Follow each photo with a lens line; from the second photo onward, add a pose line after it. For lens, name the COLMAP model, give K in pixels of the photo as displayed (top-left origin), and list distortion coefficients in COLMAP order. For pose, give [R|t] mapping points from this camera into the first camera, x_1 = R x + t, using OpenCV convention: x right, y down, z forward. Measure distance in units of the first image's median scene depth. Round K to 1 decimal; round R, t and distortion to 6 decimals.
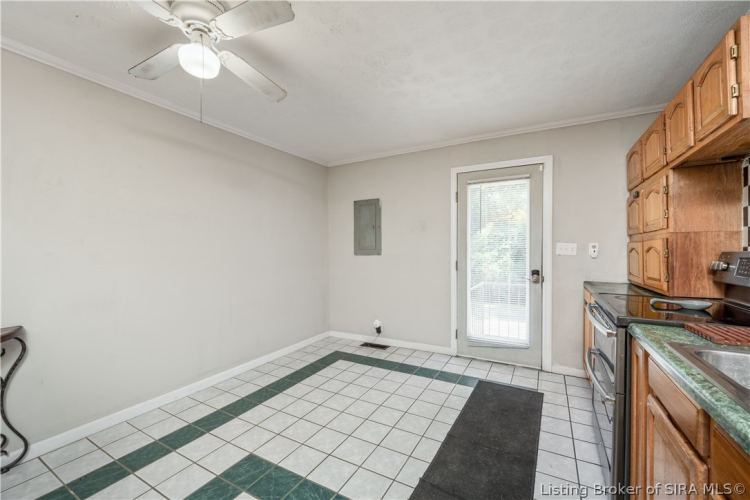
lens RADIAL K [[311.1, 0, 387.6], [0, 311.1, 254.3], [0, 0, 1]] dist [0.000527, 0.000092]
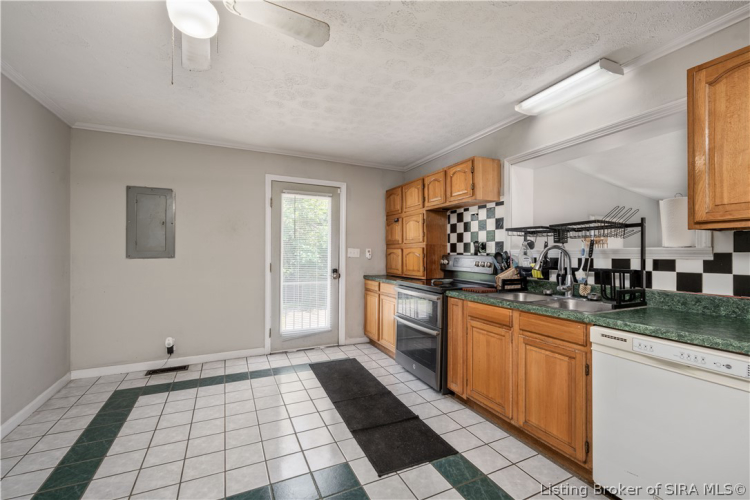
lens RADIAL K [[323.7, 0, 386.5], [0, 323.7, 251.7], [0, 0, 1]] dist [-0.000142, 0.000031]
pose [[0.569175, 0.010770, 0.822146, -0.491983], [0.003549, 0.999873, -0.015556, 0.001486], [-0.822208, 0.011772, 0.569065, 0.057804]]
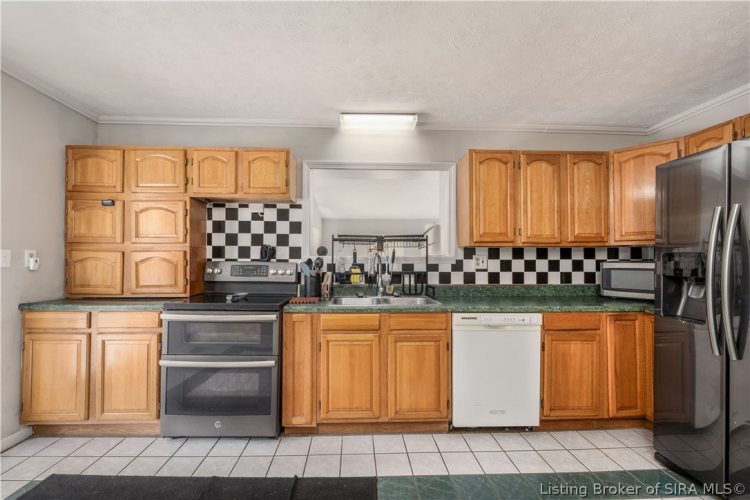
lens RADIAL K [[323.1, 0, 369.9], [0, 323.1, 254.7], [0, 0, 1]] dist [-0.001684, -0.000096]
pose [[-0.528946, 0.013131, 0.848554, -0.374832], [0.007425, 0.999914, -0.010845, -0.009780], [-0.848623, 0.000564, -0.528998, 0.652281]]
